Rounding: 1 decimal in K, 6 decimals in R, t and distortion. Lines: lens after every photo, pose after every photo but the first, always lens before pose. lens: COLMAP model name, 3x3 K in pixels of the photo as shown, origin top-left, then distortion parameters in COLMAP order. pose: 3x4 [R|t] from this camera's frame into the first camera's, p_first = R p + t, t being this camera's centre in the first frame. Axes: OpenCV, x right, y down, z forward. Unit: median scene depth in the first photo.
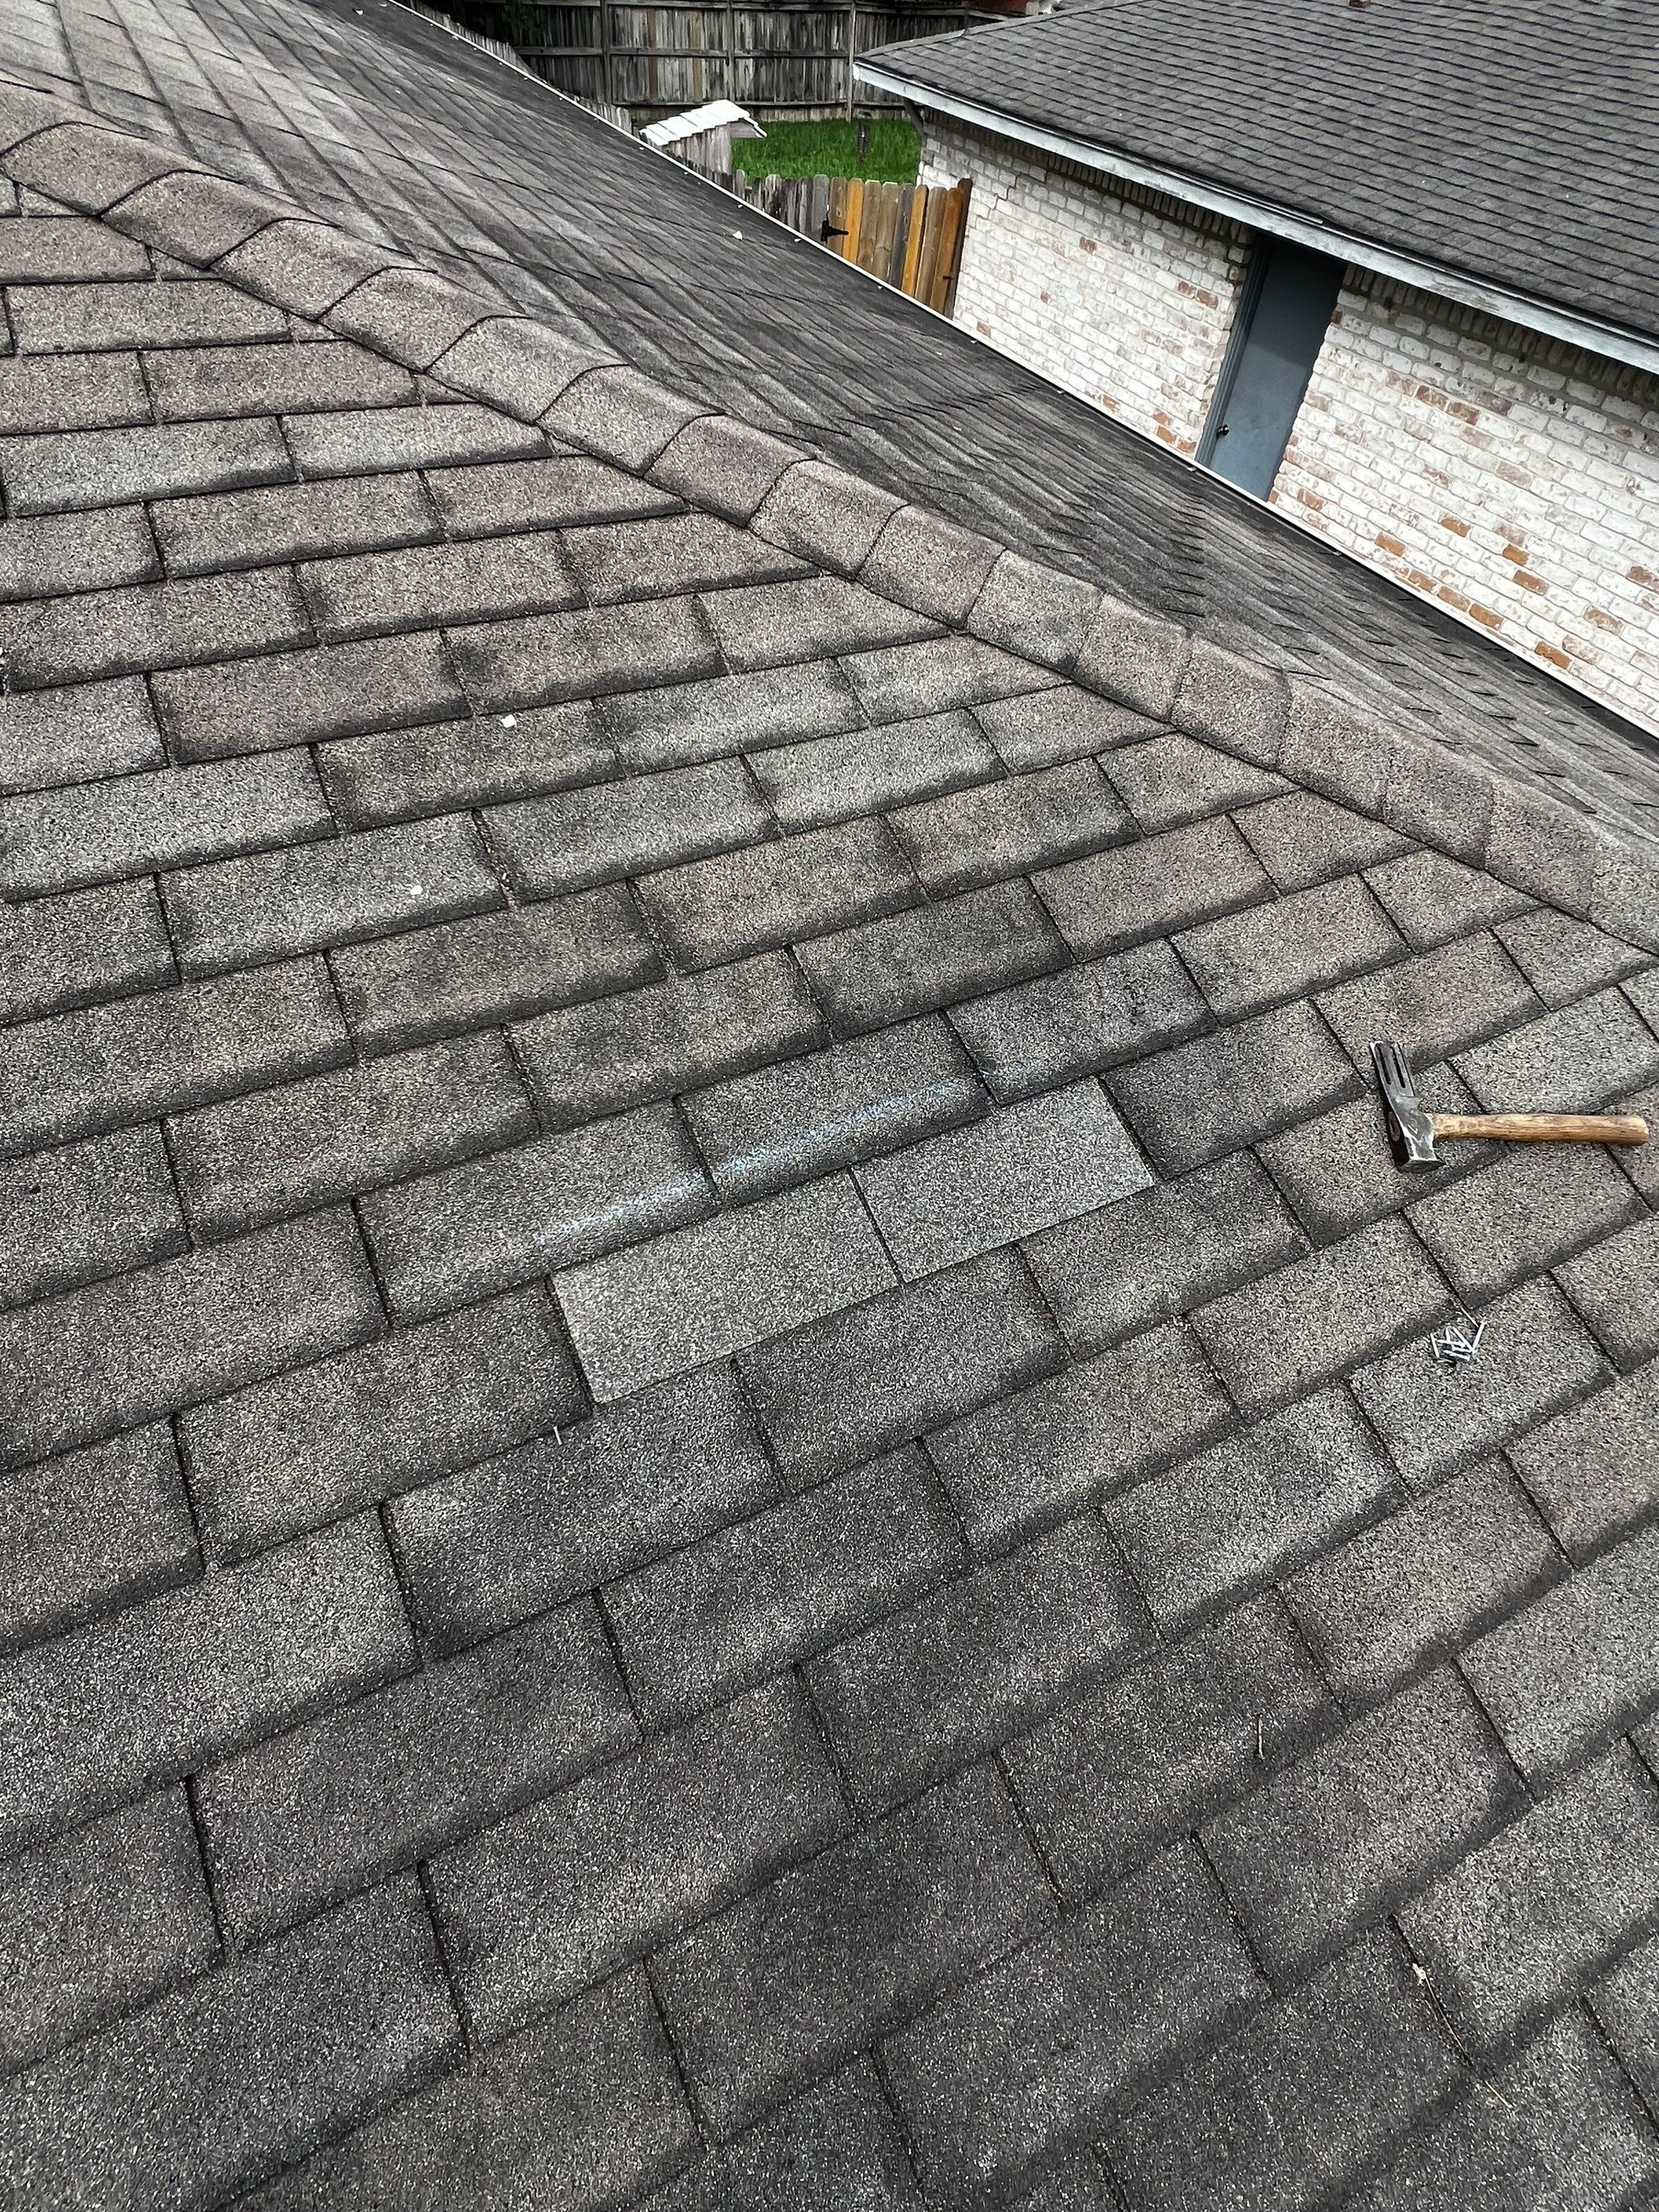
lens RADIAL K [[1067.1, 0, 835.6], [0, 1067.1, 1129.1], [0, 0, 1]] dist [-0.003249, 0.000179]
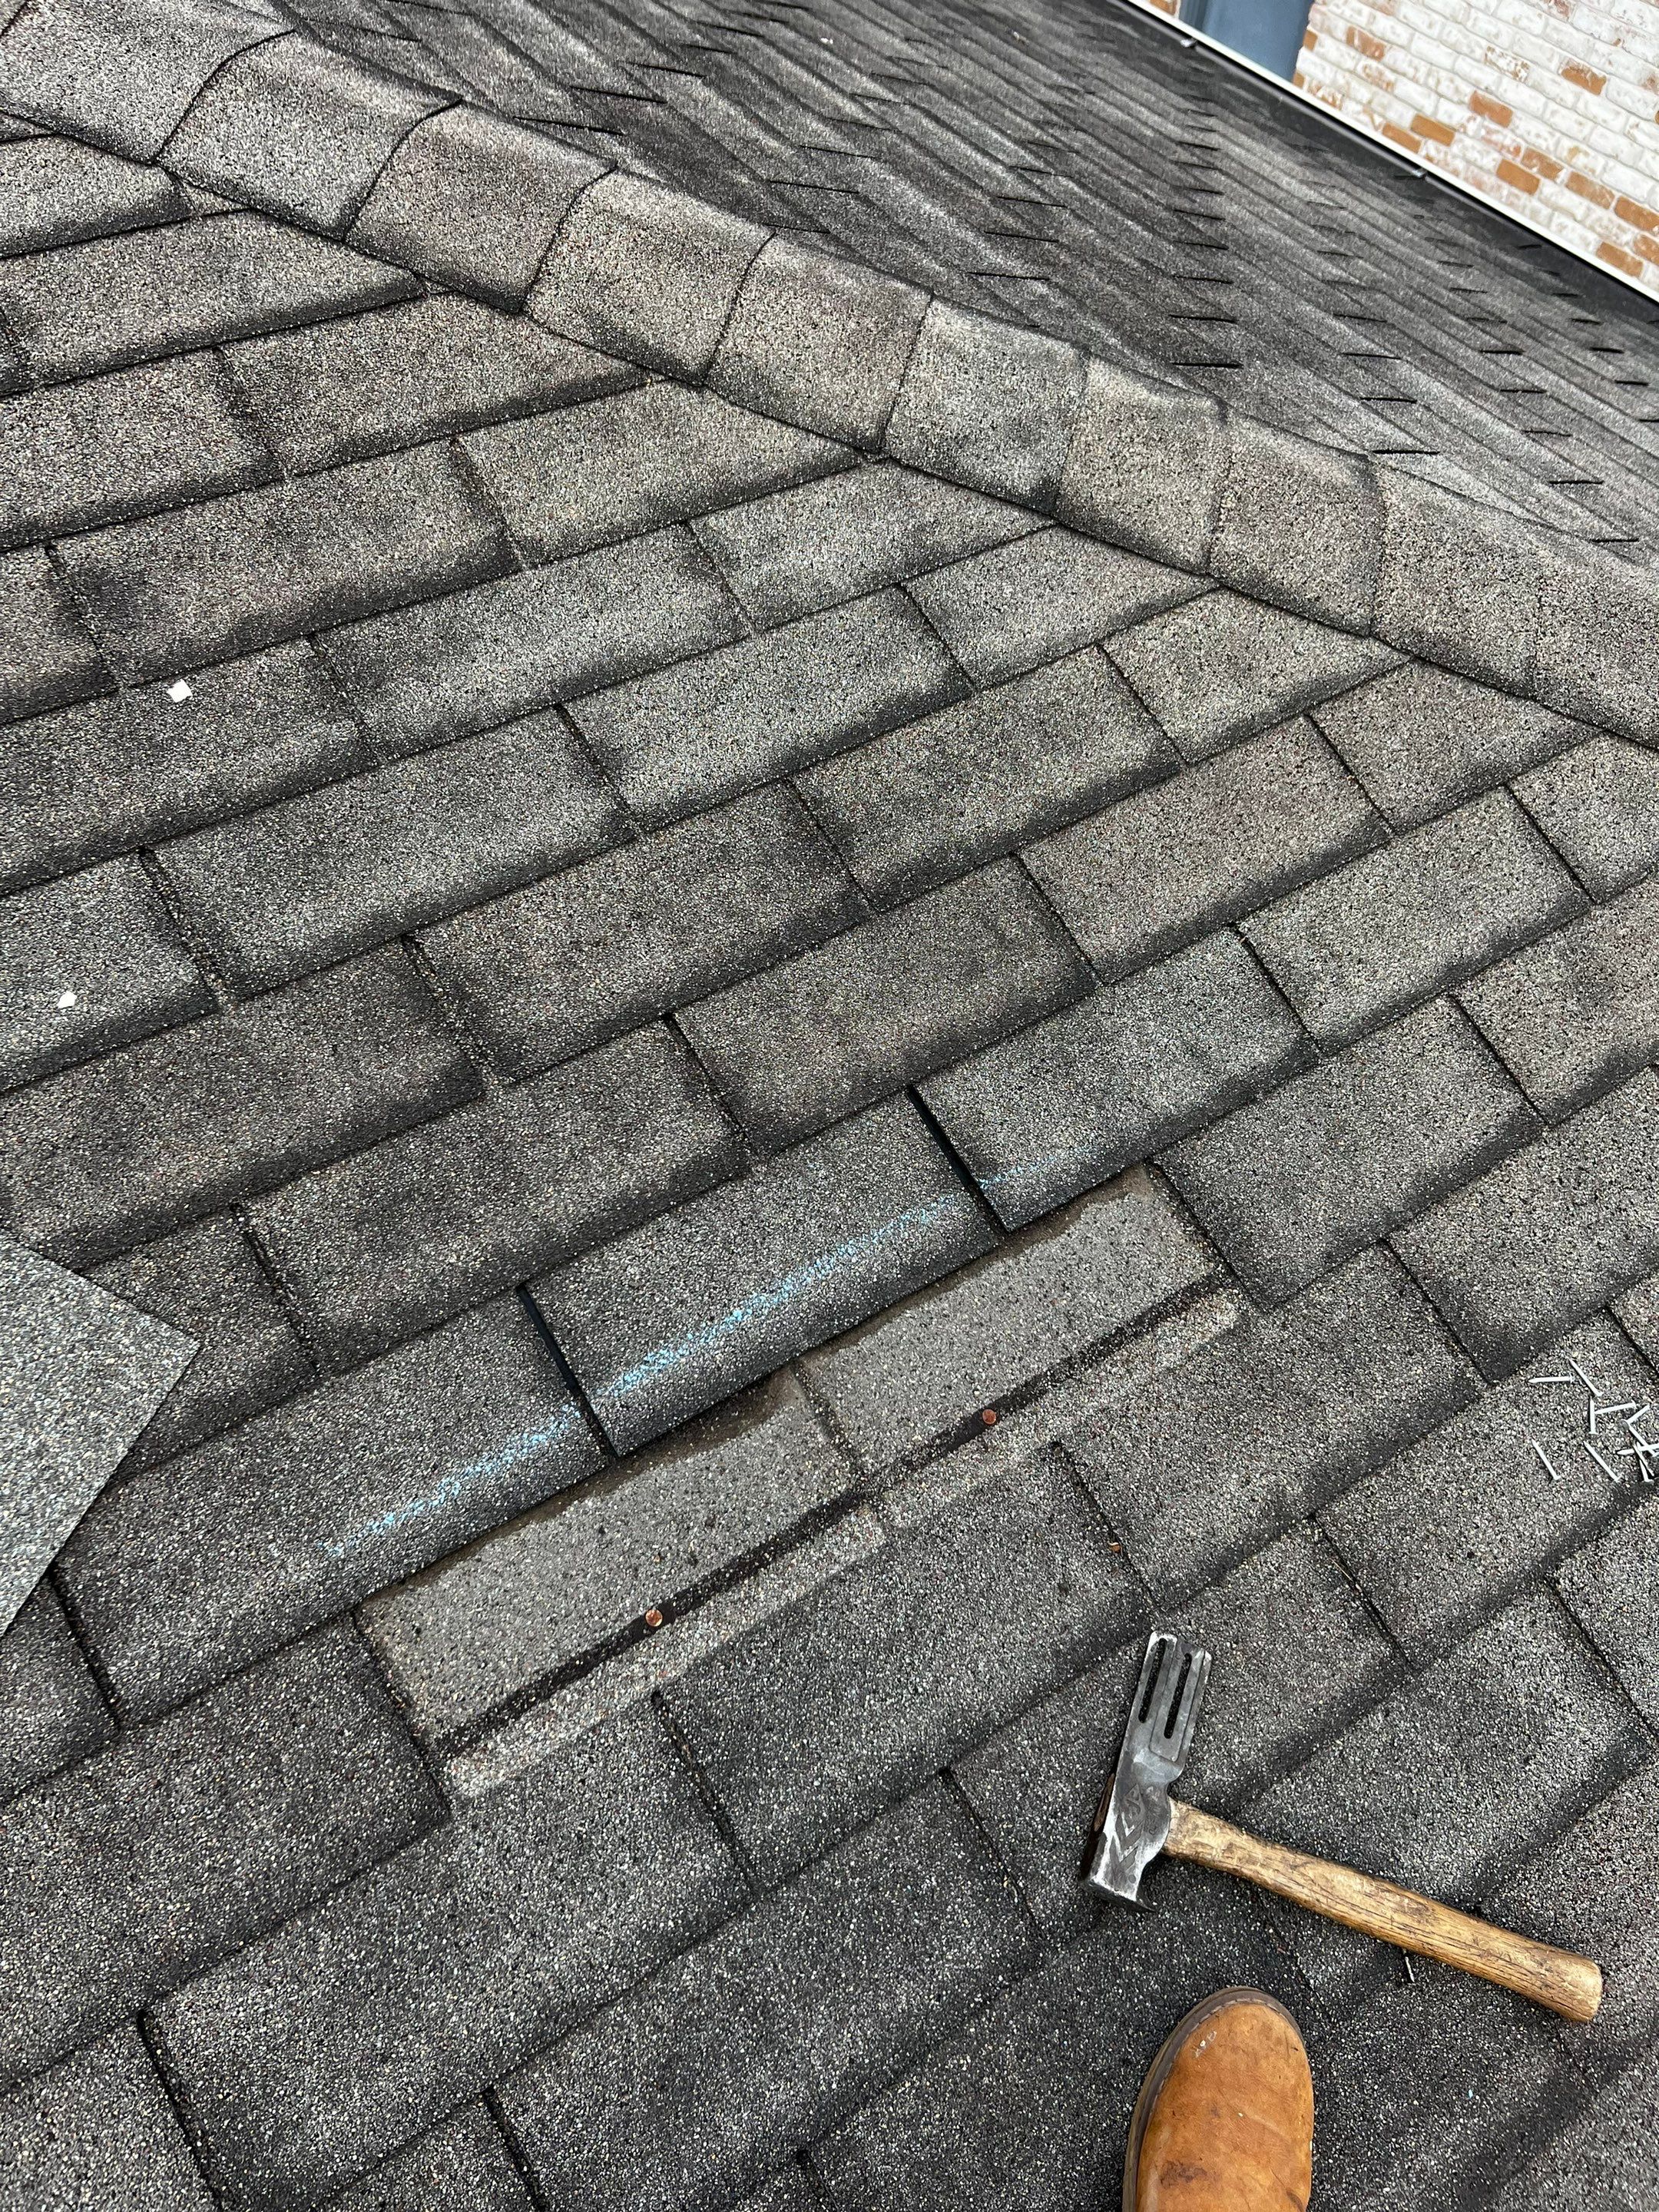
lens RADIAL K [[1612.3, 0, 839.9], [0, 1612.3, 1110.4], [0, 0, 1]] dist [0.032697, -0.035201]
pose [[0.992586, -0.102220, 0.065765, -0.009724], [0.098087, 0.993164, 0.063285, -0.157097], [-0.071784, -0.056365, 0.995826, 0.012531]]
